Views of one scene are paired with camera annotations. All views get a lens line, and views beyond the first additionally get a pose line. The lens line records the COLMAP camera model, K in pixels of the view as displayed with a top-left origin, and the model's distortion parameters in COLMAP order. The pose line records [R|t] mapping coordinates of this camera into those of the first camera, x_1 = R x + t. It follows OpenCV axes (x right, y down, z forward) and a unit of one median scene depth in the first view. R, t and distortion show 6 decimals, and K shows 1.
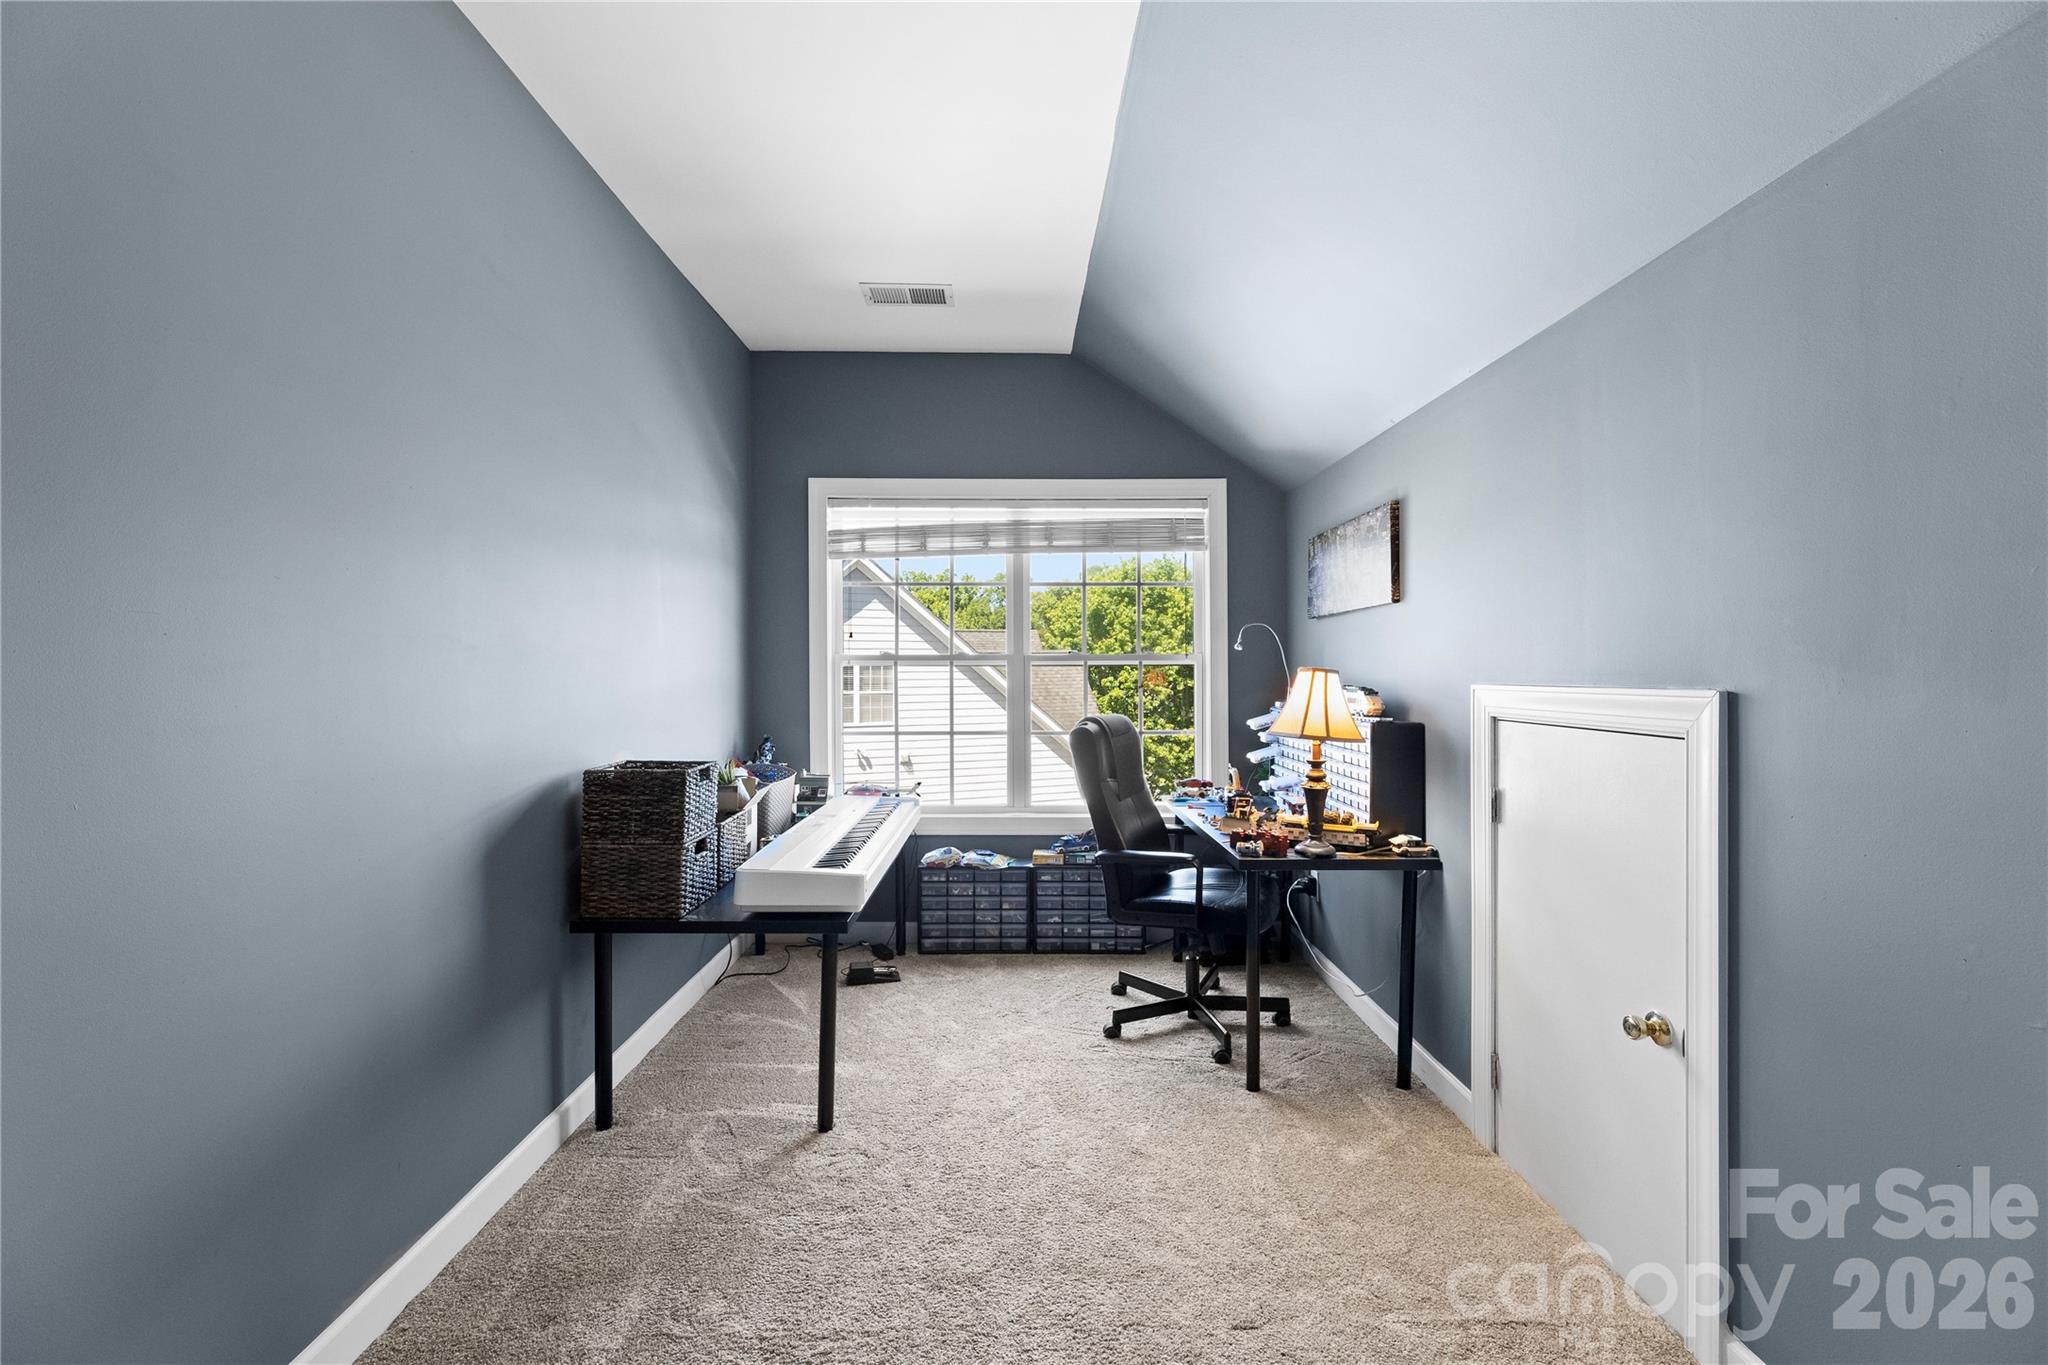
lens RADIAL K [[830.8, 0, 1024.0], [0, 830.8, 682.5], [0, 0, 1]] dist [0.000049, -0.000005]
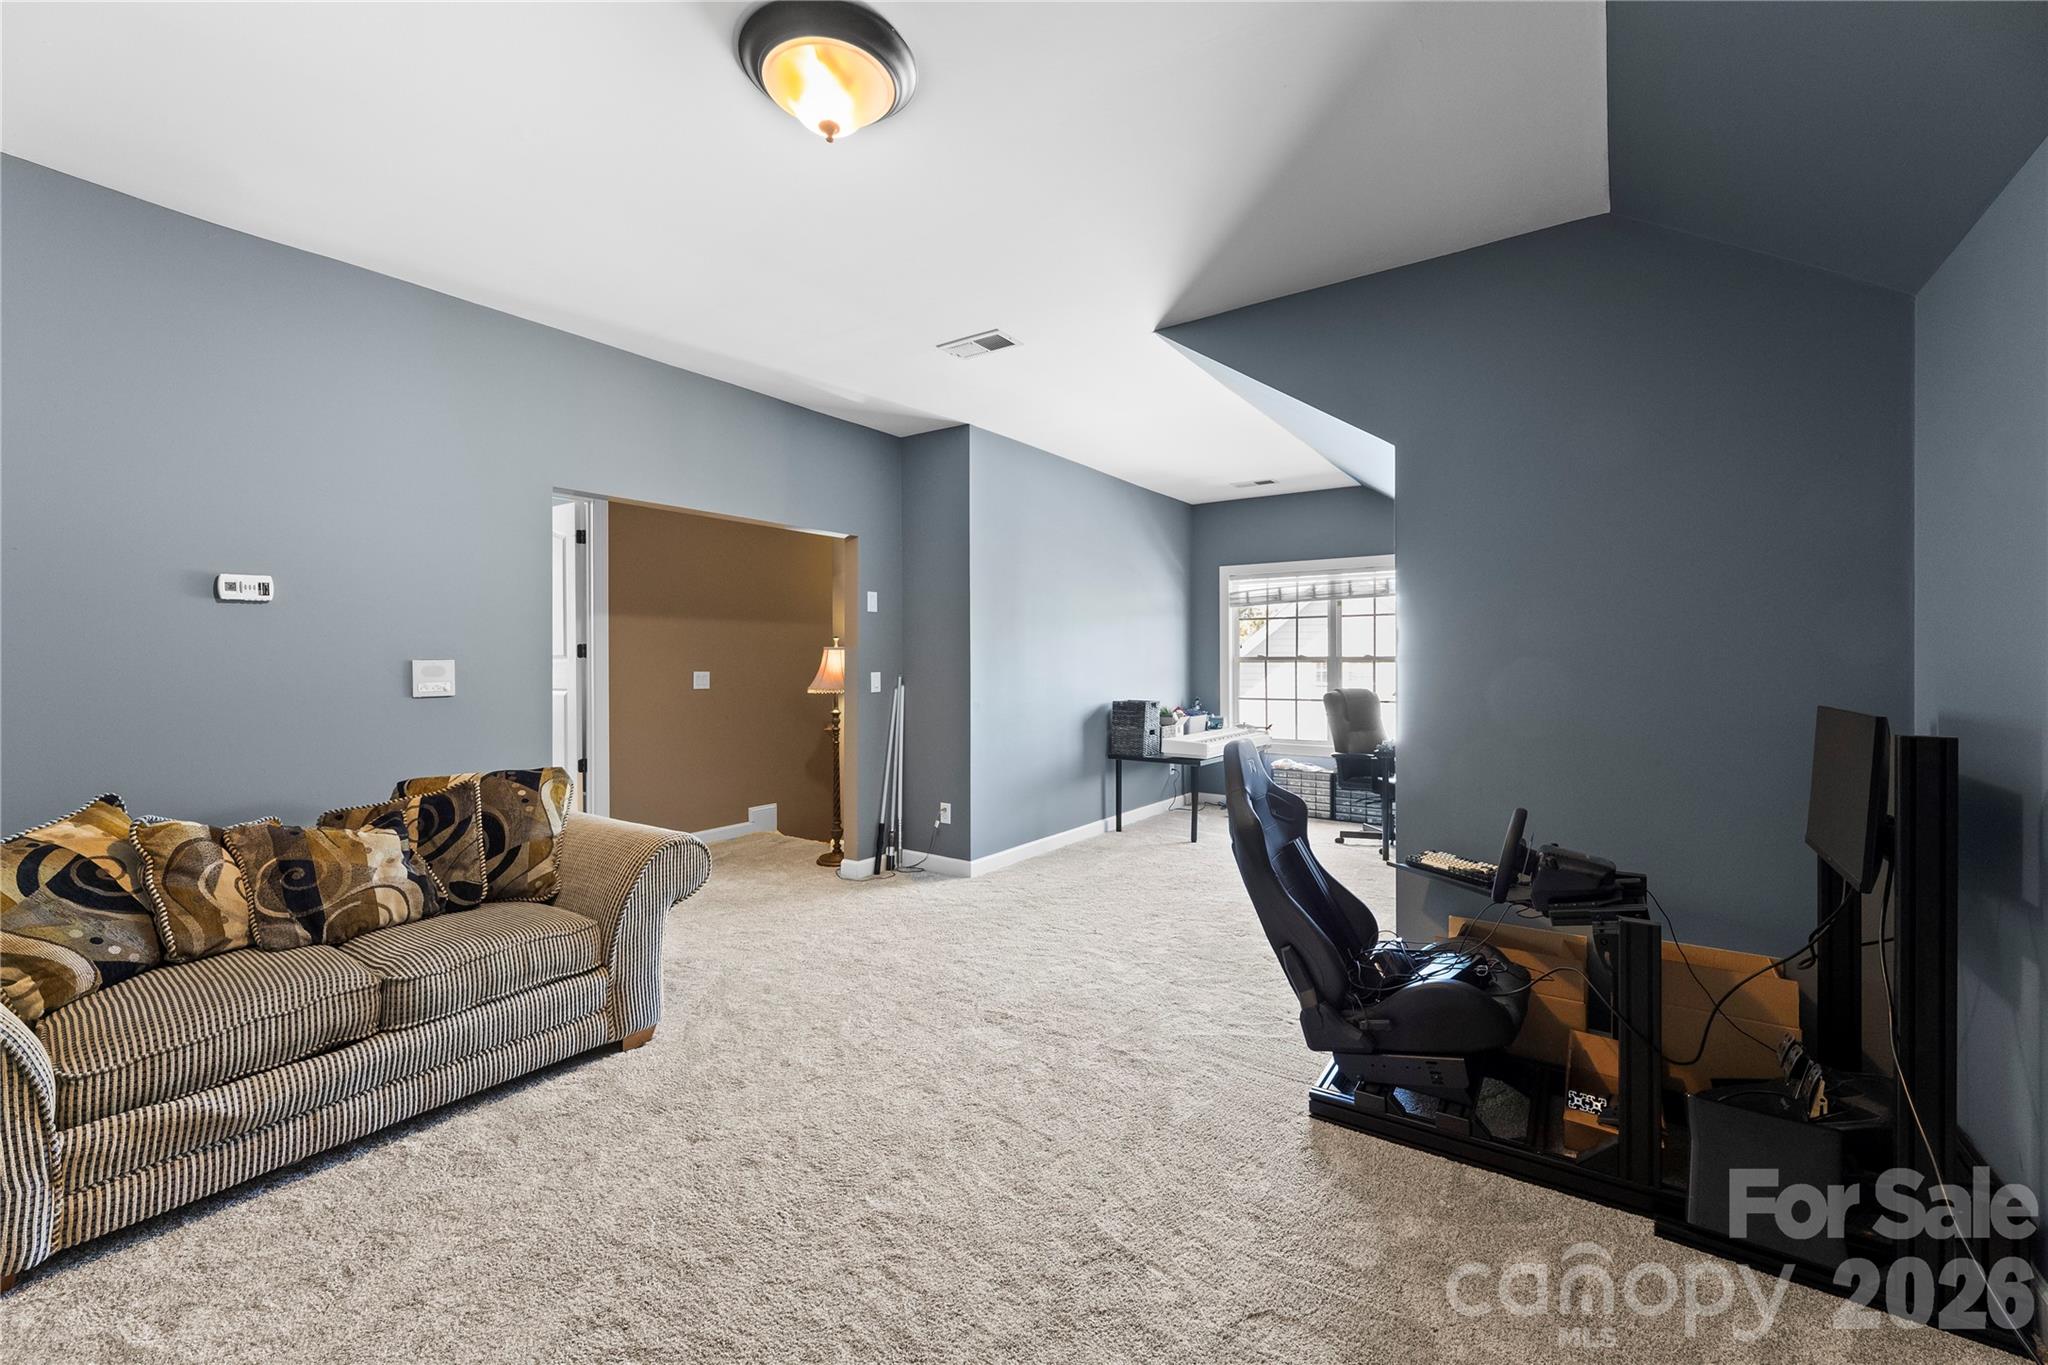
lens RADIAL K [[830.8, 0, 1024.0], [0, 830.8, 682.5], [0, 0, 1]] dist [0.000049, -0.000005]
pose [[0.816221, 0.008189, -0.577682, 0.757537], [-0.004520, 0.999959, 0.007790, 0.019010], [0.577722, -0.003747, 0.816225, -1.309759]]
